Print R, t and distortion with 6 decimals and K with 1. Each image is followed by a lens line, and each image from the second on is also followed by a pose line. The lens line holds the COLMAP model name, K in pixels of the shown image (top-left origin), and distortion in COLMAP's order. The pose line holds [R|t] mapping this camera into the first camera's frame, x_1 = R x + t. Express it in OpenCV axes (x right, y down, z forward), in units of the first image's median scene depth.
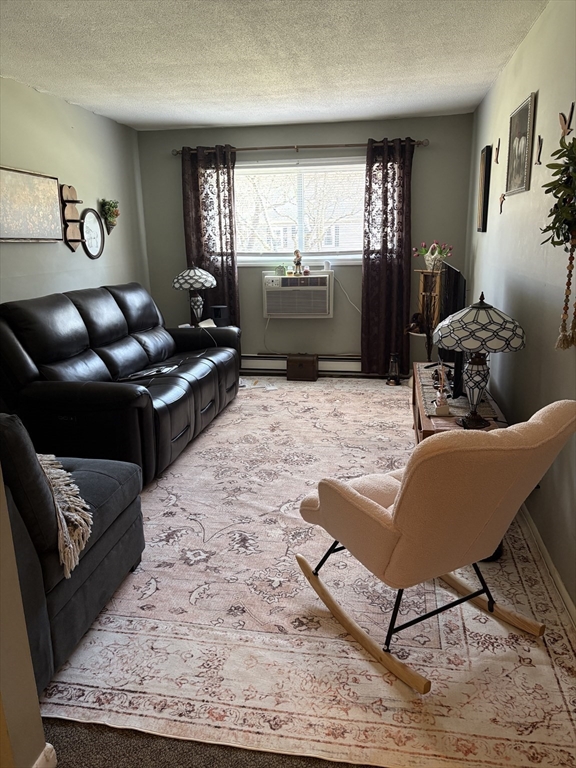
lens RADIAL K [[587.9, 0, 288.0], [0, 587.9, 383.7], [0, 0, 1]] dist [0.004069, -0.003840]
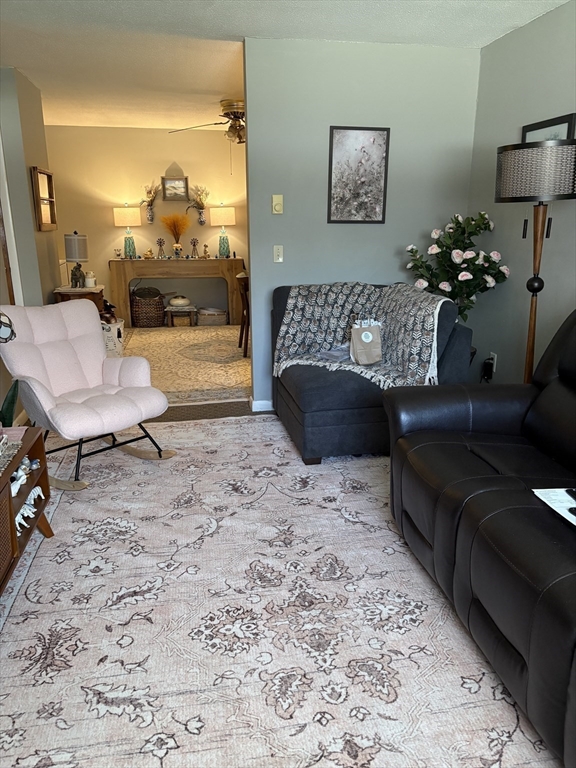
lens RADIAL K [[587.9, 0, 288.9], [0, 587.9, 382.8], [0, 0, 1]] dist [0.004069, -0.003840]
pose [[-0.943849, 0.102957, -0.313926, 0.125534], [-0.066762, 0.871160, 0.486439, -0.359596], [0.323562, 0.480083, -0.815370, 1.501154]]
